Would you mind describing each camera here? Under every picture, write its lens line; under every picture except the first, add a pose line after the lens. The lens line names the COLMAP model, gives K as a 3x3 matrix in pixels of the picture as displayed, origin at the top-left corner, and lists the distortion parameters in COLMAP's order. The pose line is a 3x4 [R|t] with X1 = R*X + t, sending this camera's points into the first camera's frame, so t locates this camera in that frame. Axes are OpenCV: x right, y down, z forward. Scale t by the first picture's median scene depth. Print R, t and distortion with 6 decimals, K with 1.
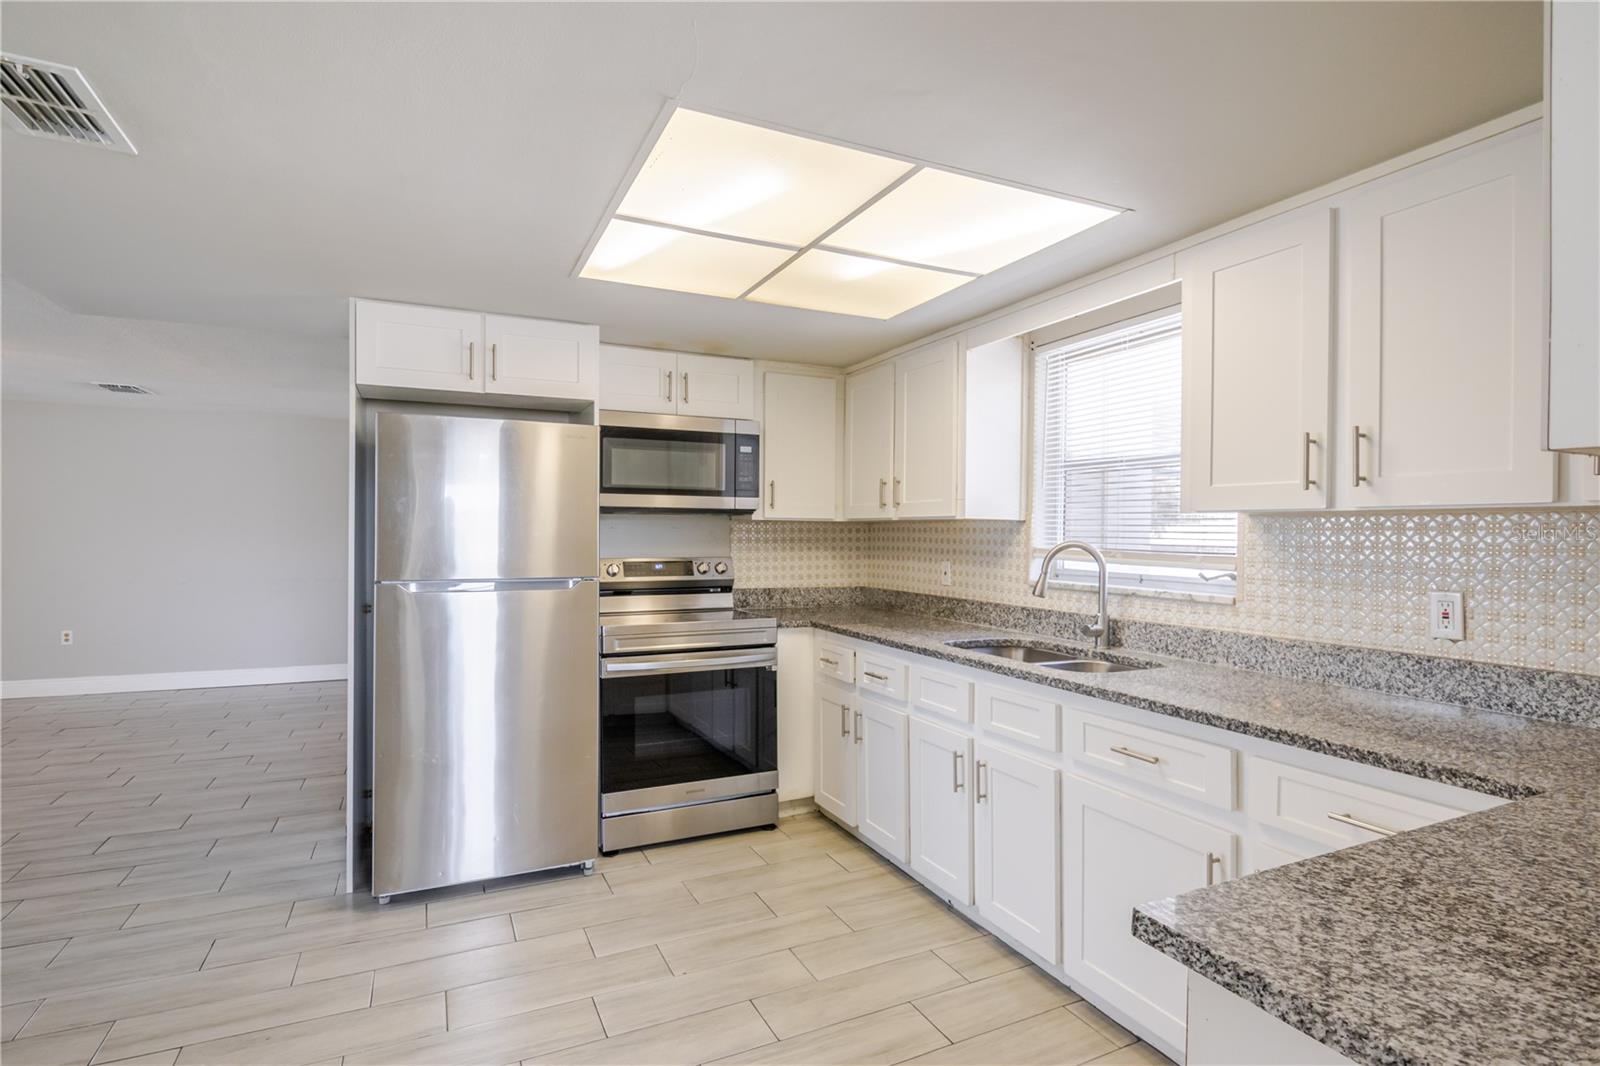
lens RADIAL K [[800.7, 0, 807.6], [0, 800.7, 531.0], [0, 0, 1]] dist [-0.000172, -0.000589]
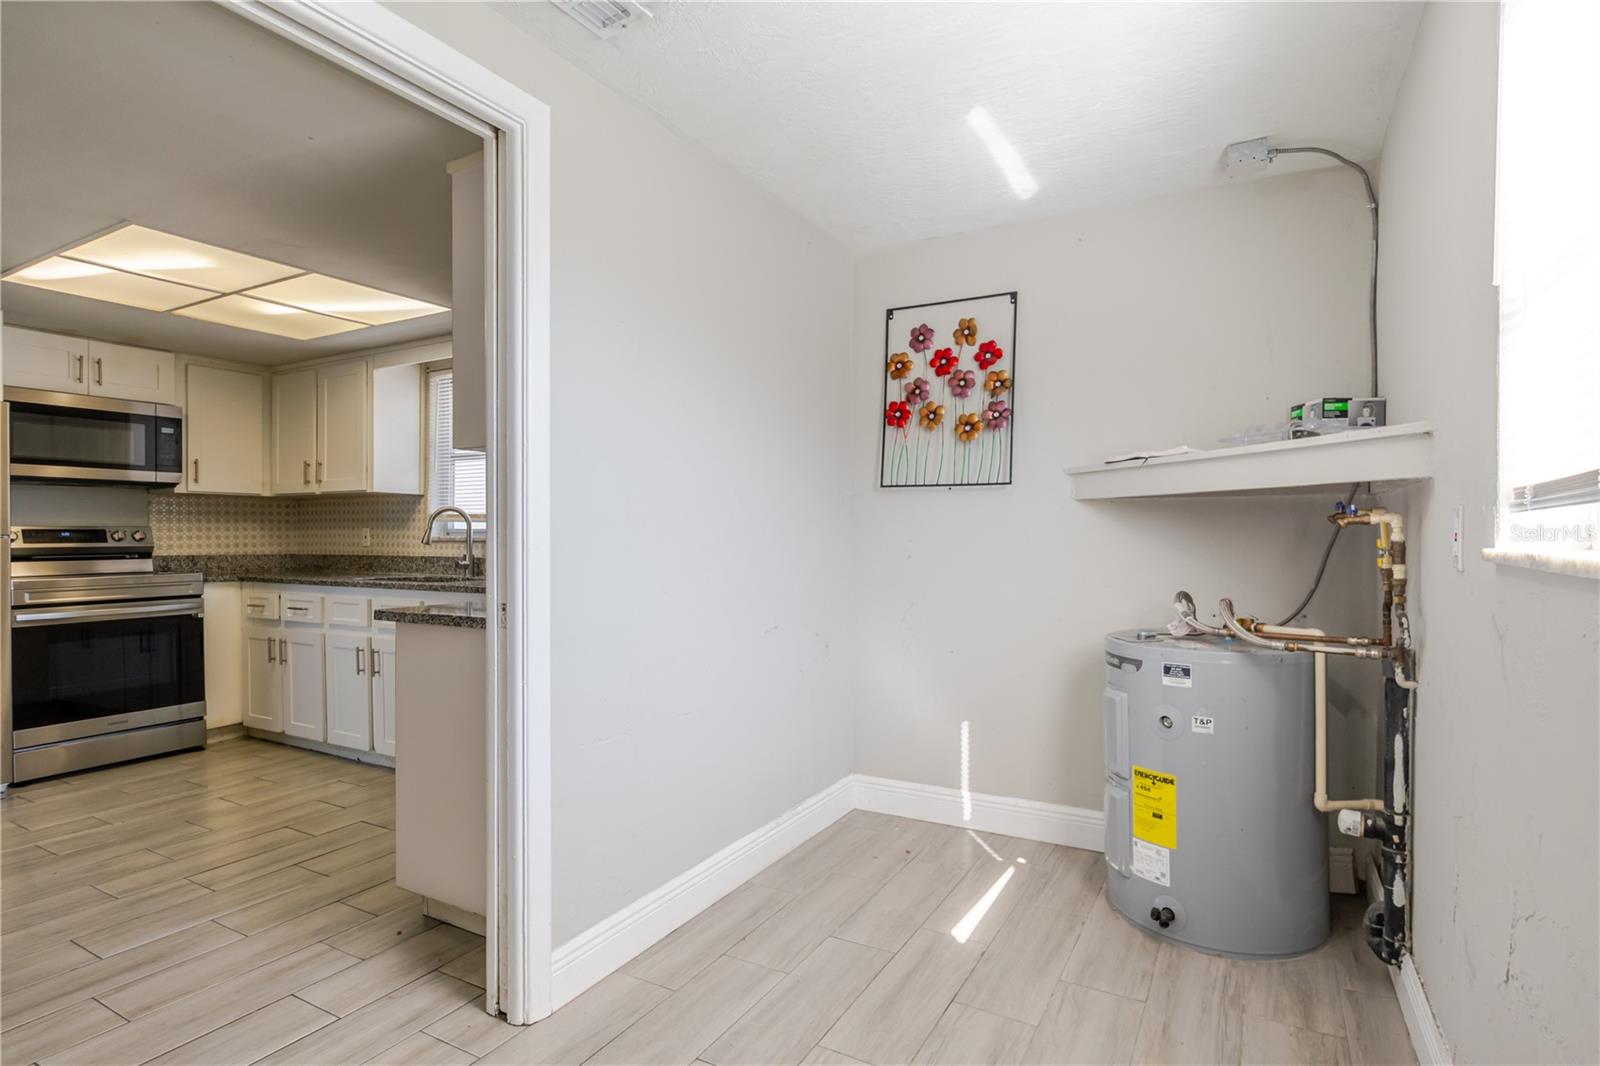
lens RADIAL K [[800.7, 0, 801.1], [0, 800.7, 535.2], [0, 0, 1]] dist [-0.000172, -0.000589]
pose [[0.818238, -0.007807, 0.574827, 0.005799], [0.005167, 0.999967, 0.006226, 0.049302], [-0.574857, -0.002124, 0.818251, -0.496639]]
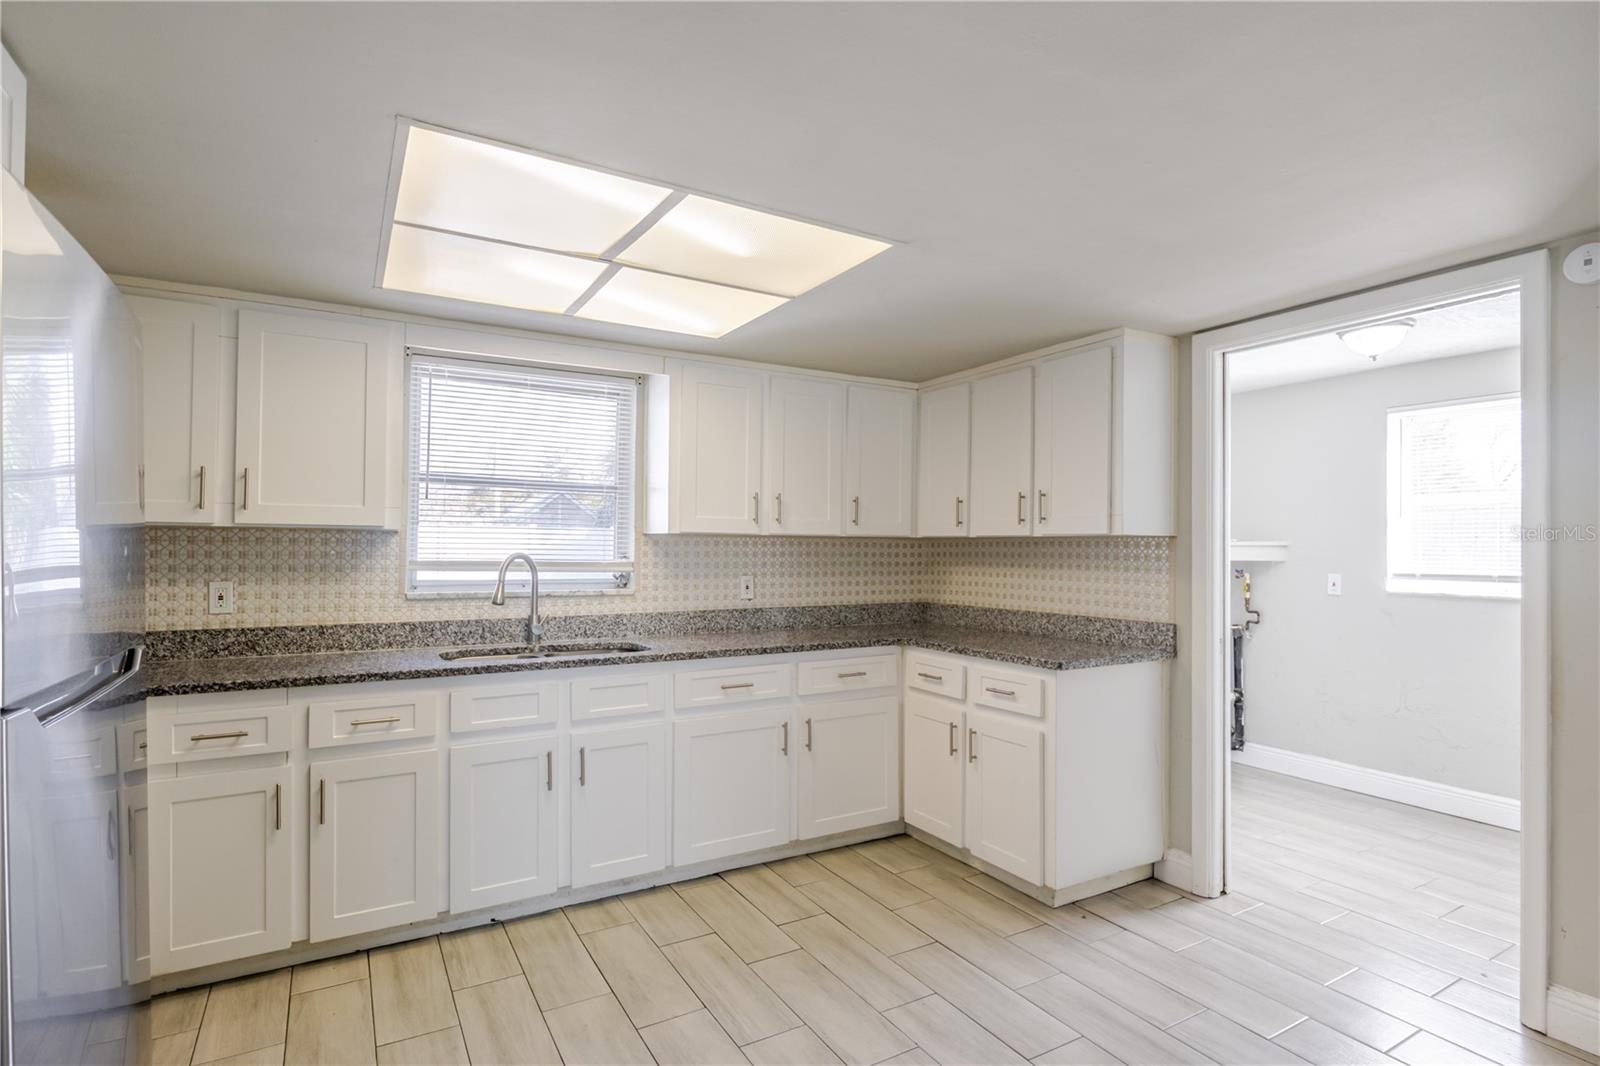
lens RADIAL K [[800.7, 0, 807.0], [0, 800.7, 535.9], [0, 0, 1]] dist [-0.000172, -0.000589]
pose [[-0.078677, 0.011927, 0.996829, -0.676101], [-0.007156, 0.999896, -0.012528, 0.000245], [-0.996875, -0.008119, -0.078583, 0.560993]]
